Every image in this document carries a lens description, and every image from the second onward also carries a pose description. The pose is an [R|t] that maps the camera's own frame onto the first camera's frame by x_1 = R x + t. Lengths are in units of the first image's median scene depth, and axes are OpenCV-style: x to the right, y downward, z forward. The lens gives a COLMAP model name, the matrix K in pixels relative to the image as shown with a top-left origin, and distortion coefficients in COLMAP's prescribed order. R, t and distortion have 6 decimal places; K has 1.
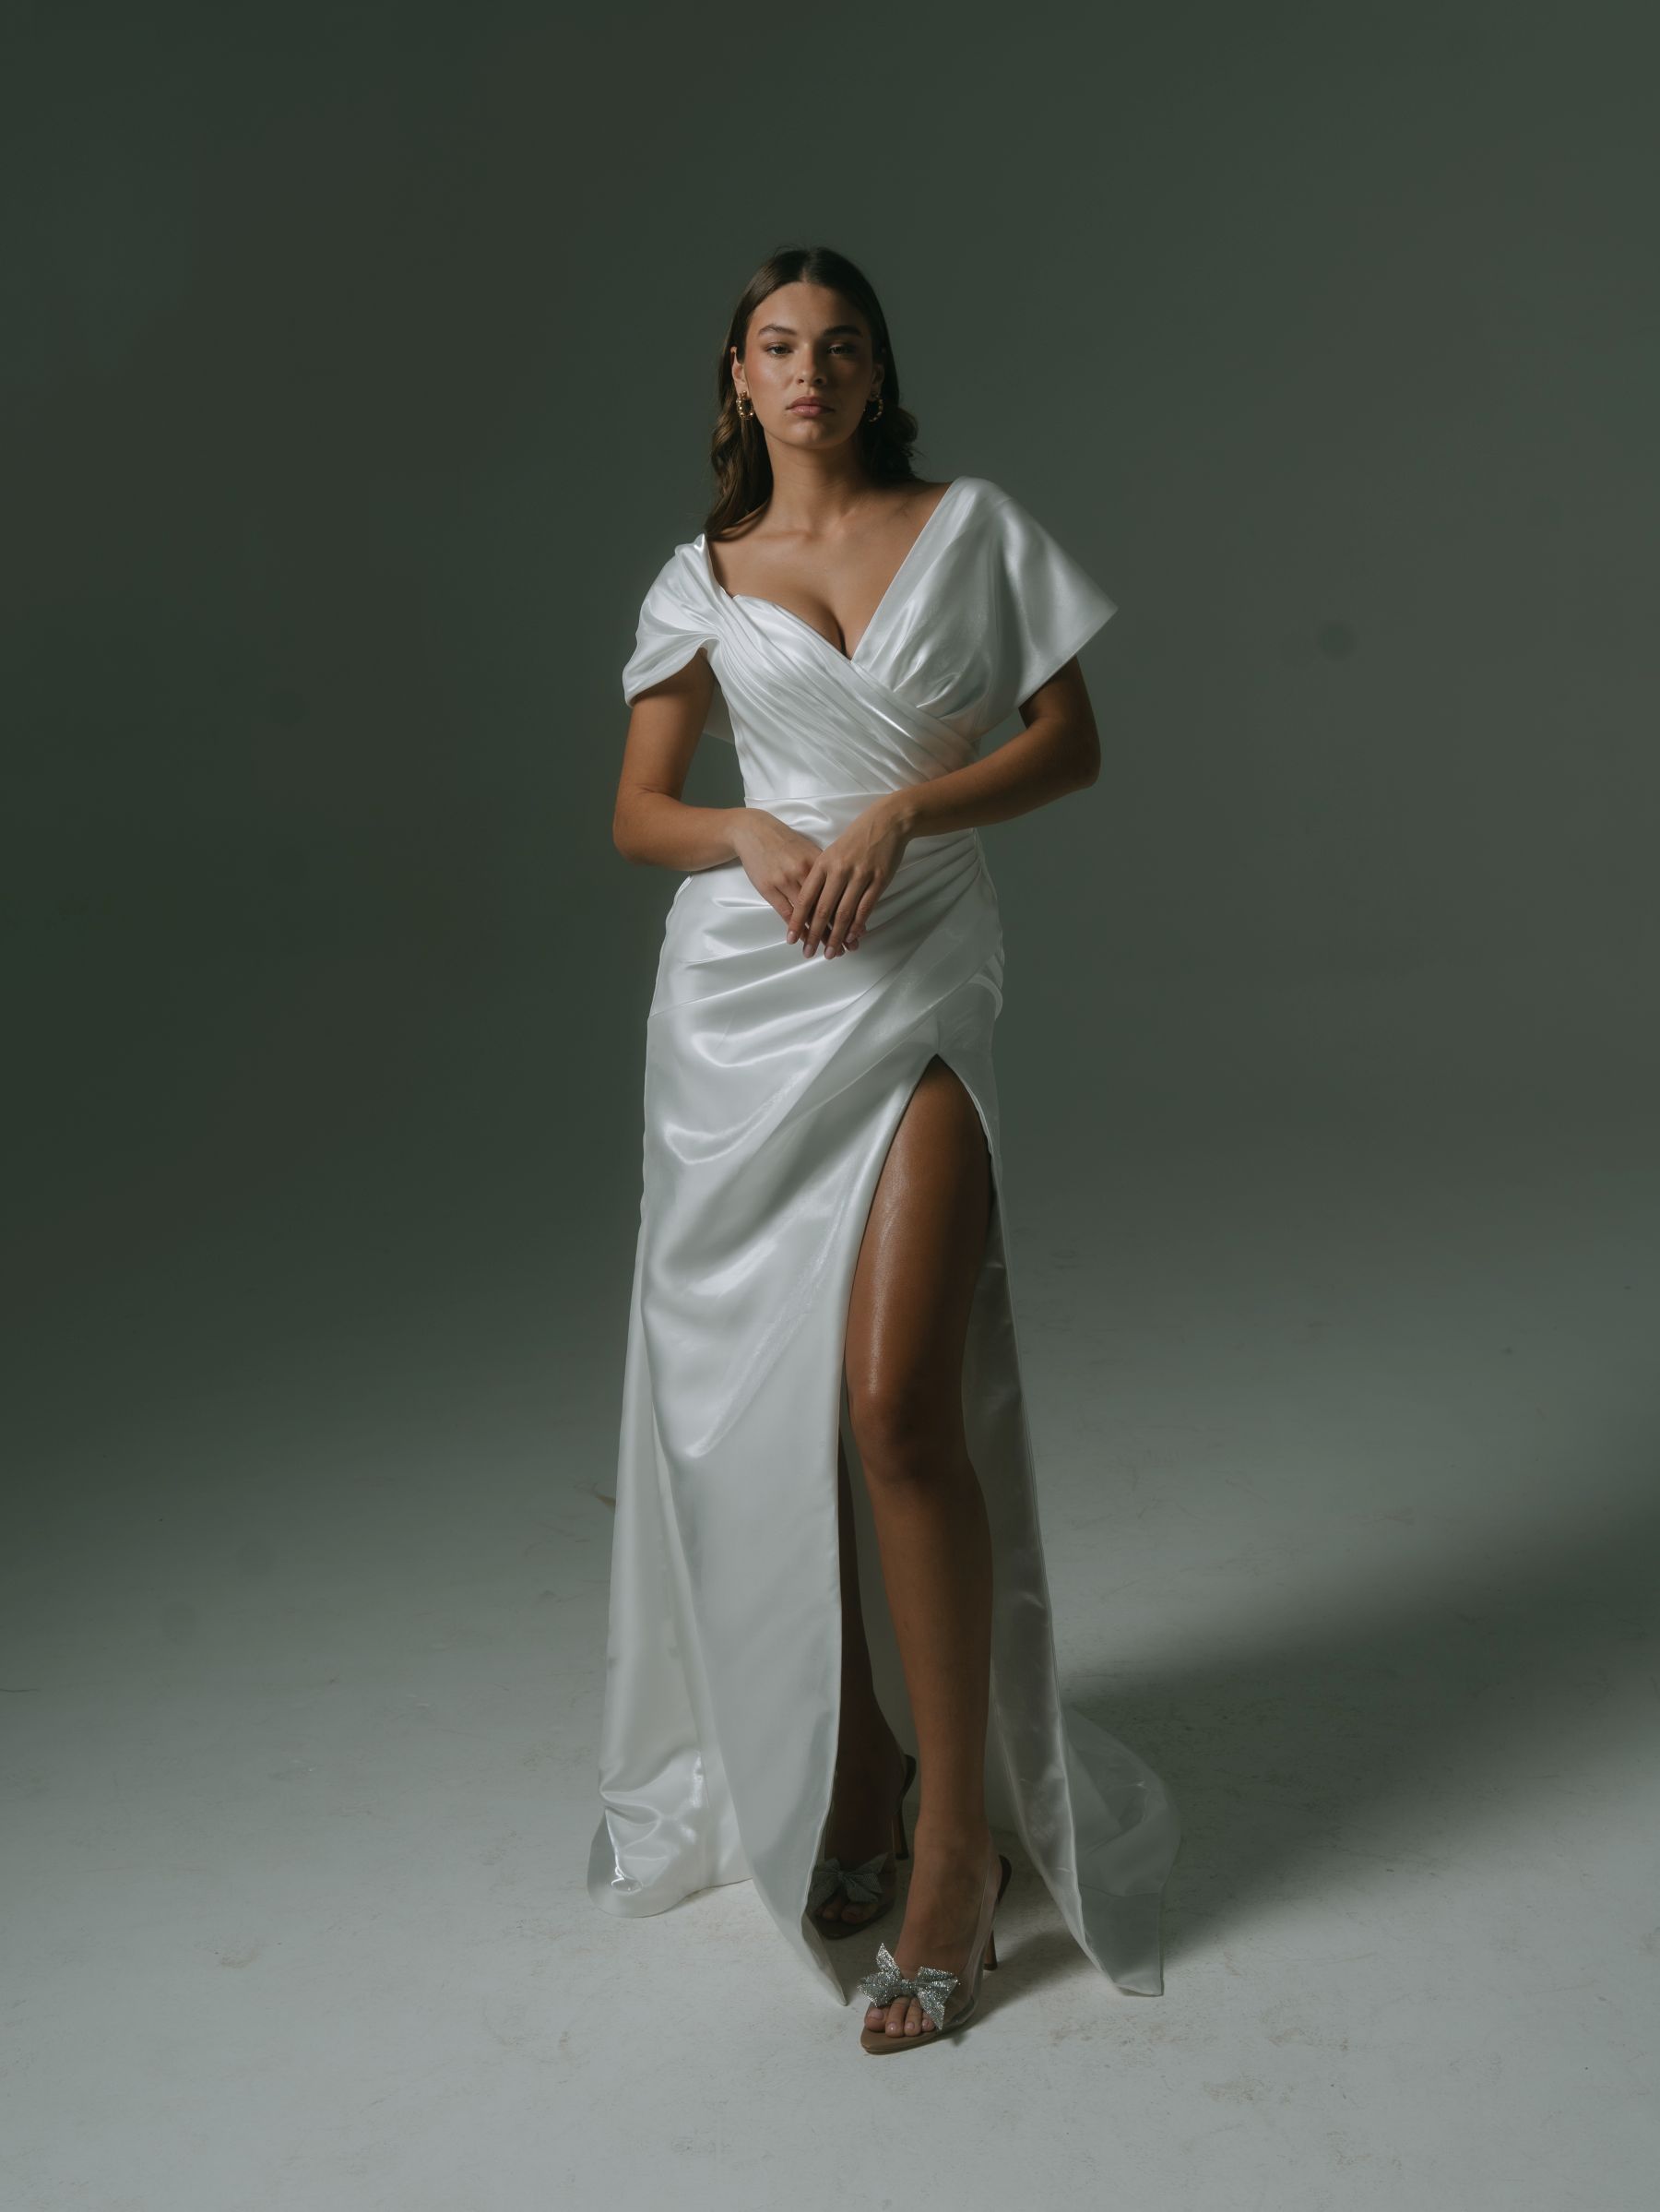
lens RADIAL K [[2437.5, 0, 831.8], [0, 2437.5, 1105.3], [0, 0, 1]] dist [-0.101996, 0.000000]
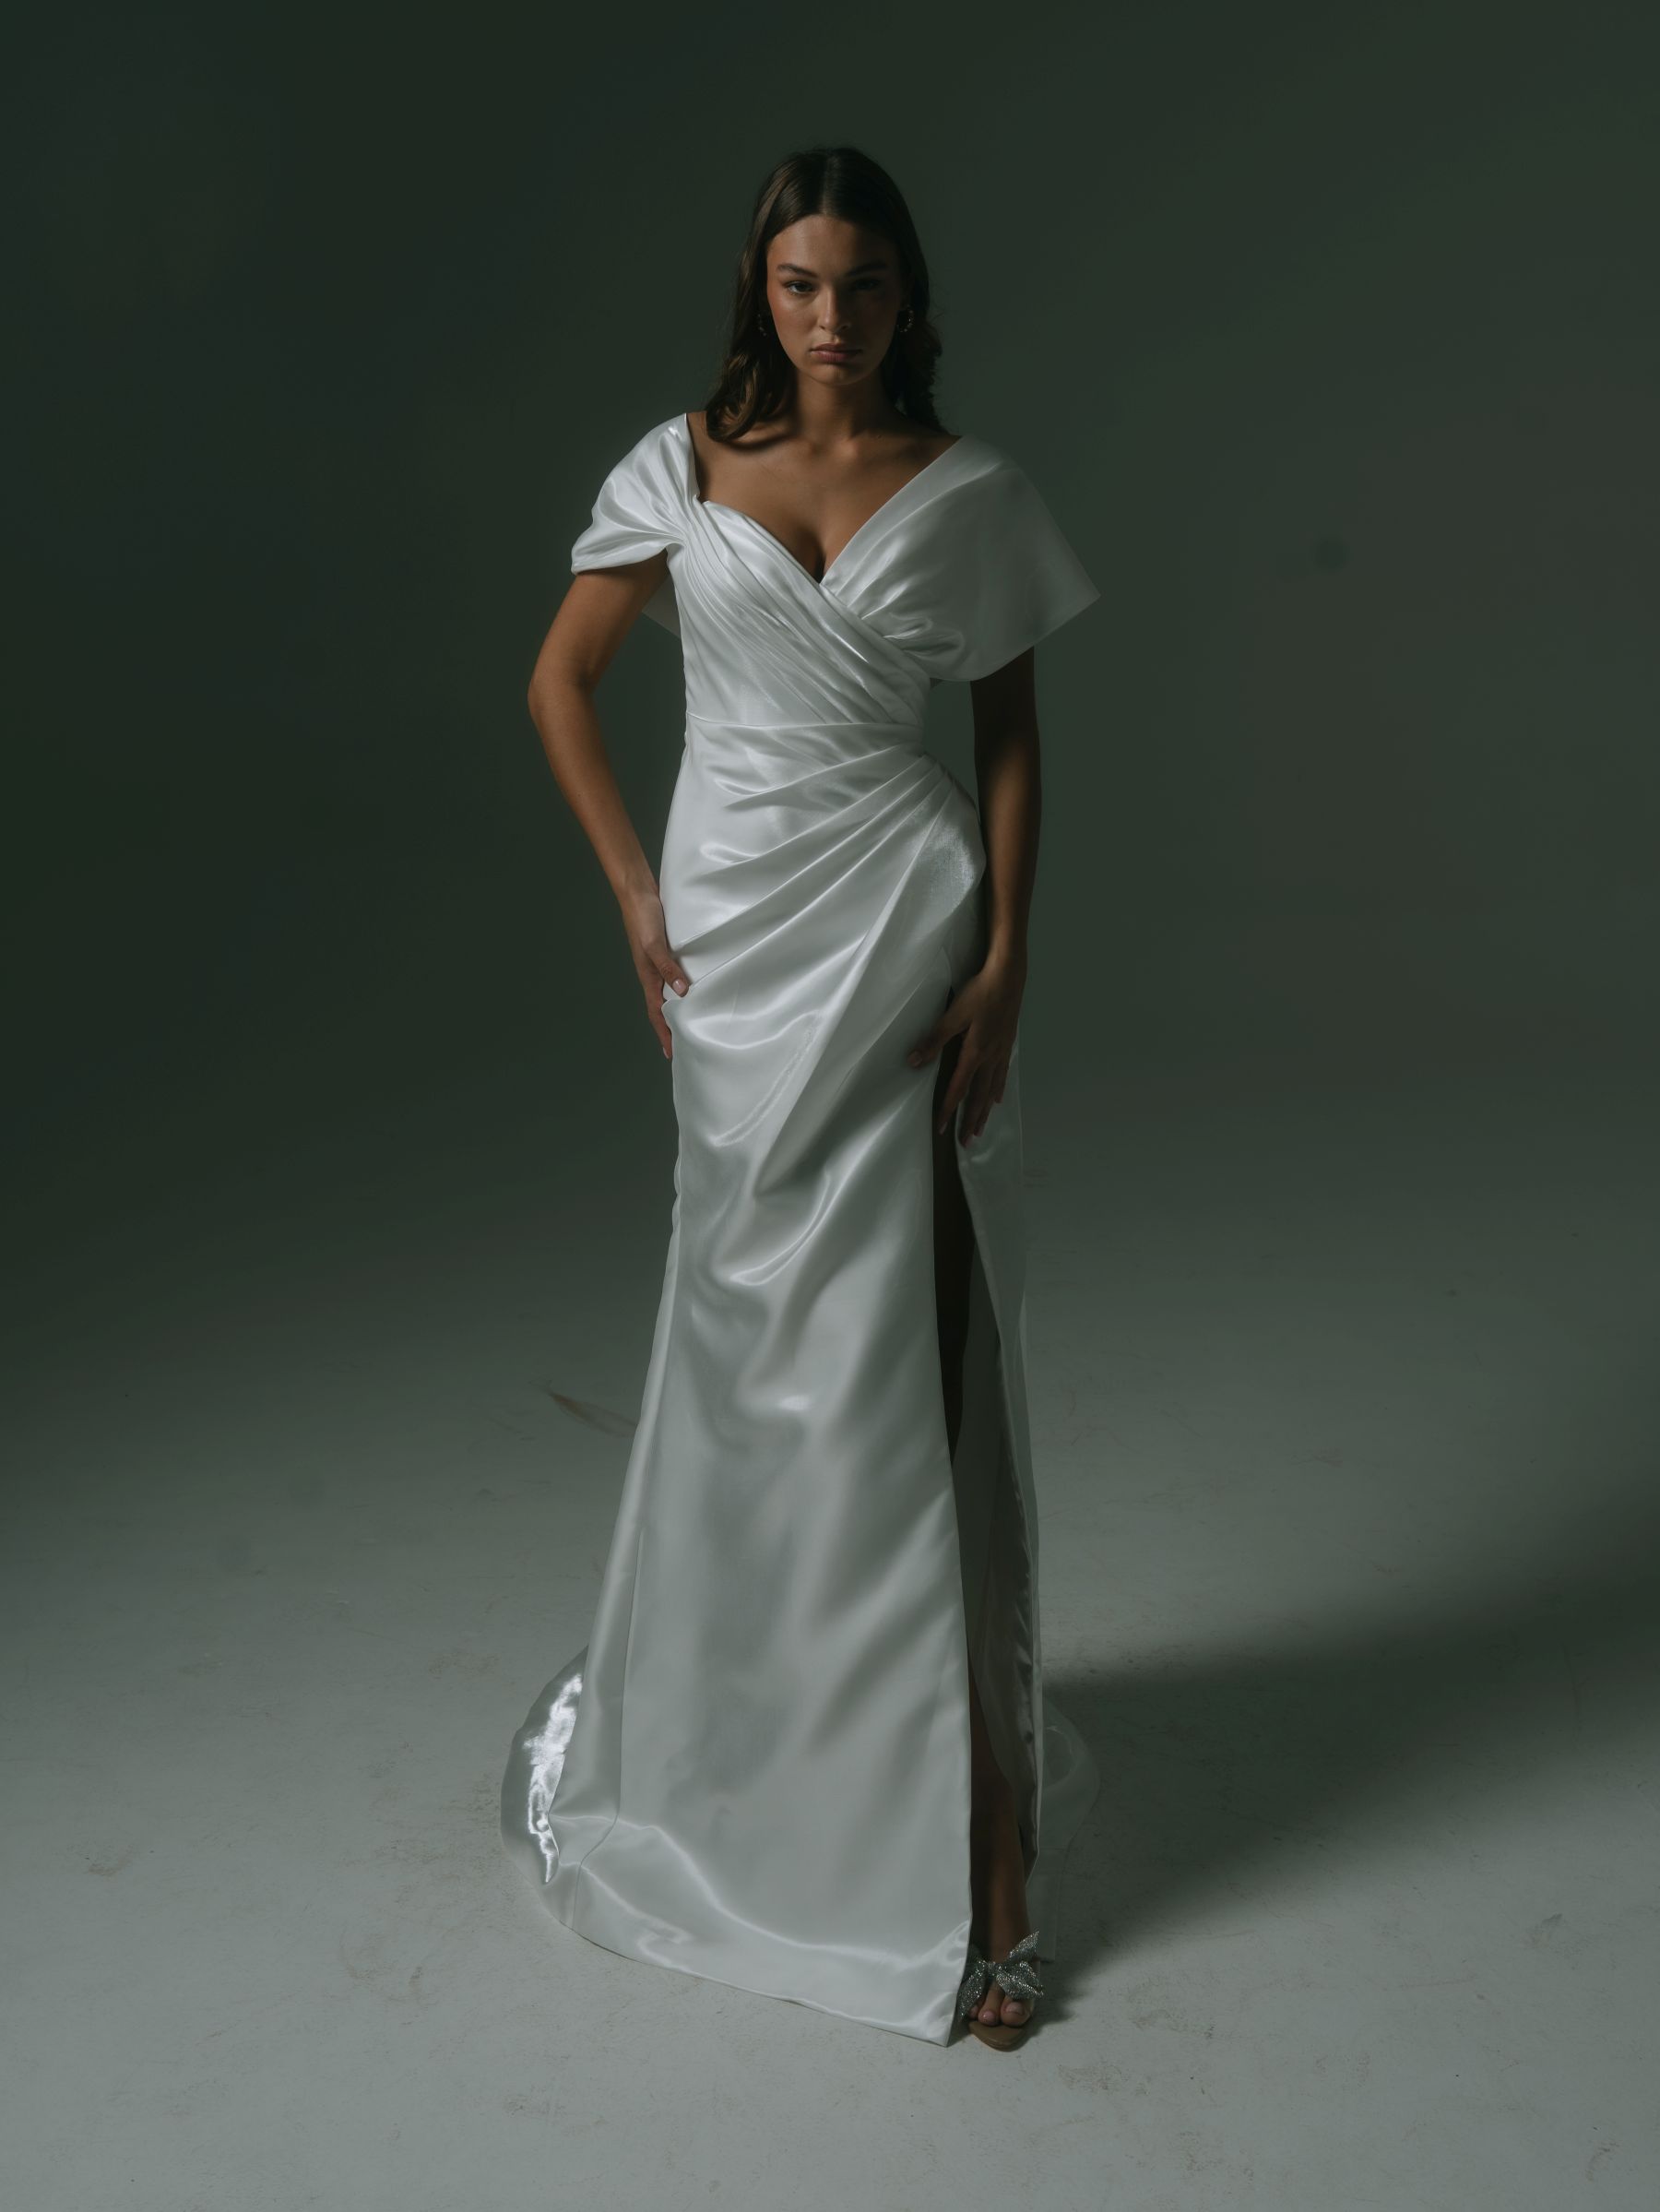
lens RADIAL K [[2251.0, 0, 827.1], [0, 2251.0, 1105.5], [0, 0, 1]] dist [-0.083896, 0.000000]
pose [[0.998699, 0.049771, -0.011113, 0.044890], [-0.049269, 0.997921, 0.041544, -0.011019], [0.013158, -0.040943, 0.999075, 0.101498]]
